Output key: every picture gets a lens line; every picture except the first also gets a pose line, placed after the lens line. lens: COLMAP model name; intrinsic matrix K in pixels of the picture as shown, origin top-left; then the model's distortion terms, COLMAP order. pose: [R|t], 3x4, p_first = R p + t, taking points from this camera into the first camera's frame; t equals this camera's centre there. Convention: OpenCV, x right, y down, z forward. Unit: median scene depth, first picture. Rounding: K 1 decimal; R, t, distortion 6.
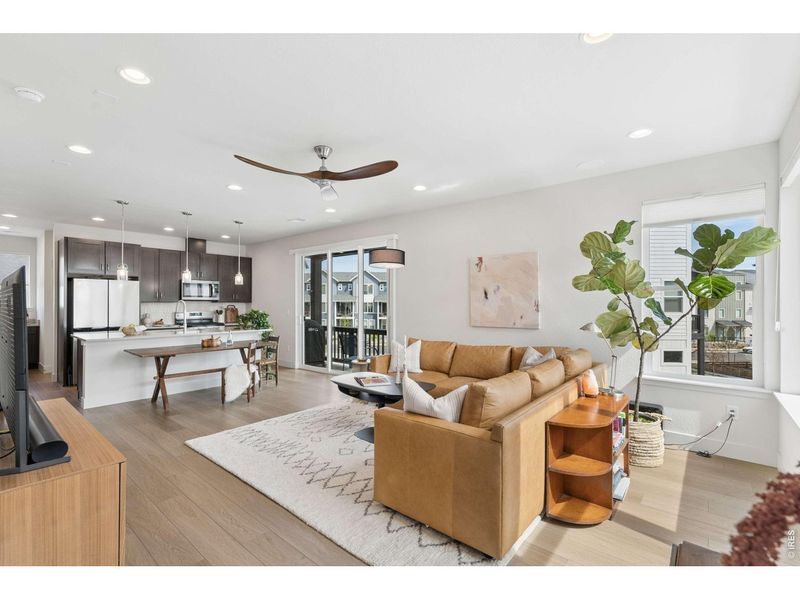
lens RADIAL K [[368.8, 0, 400.0], [0, 368.8, 300.0], [0, 0, 1]] dist [0.000758, 0.000008]
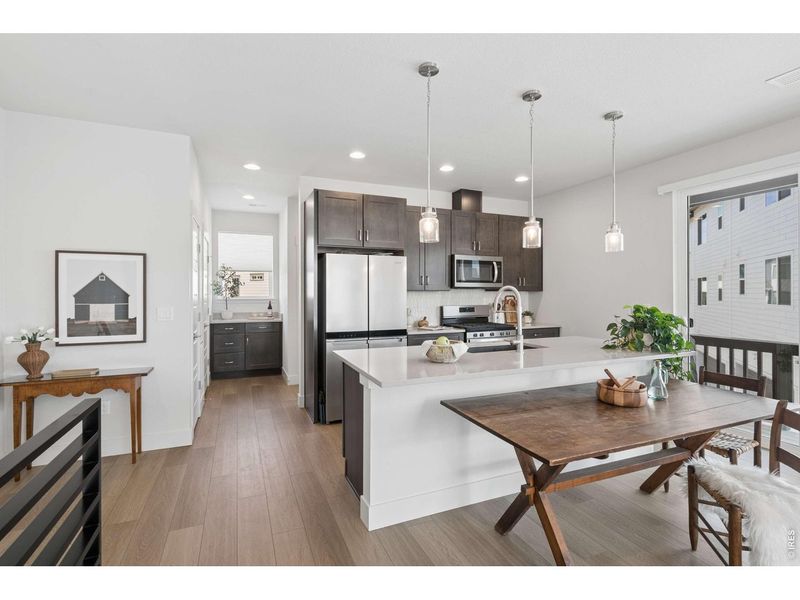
lens RADIAL K [[379.0, 0, 395.3], [0, 379.0, 286.8], [0, 0, 1]] dist [0.001532, 0.000133]
pose [[0.892489, -0.009114, -0.450978, -0.475467], [0.005872, 0.999946, -0.008589, 0.004870], [0.451032, 0.005018, 0.892494, 0.463294]]
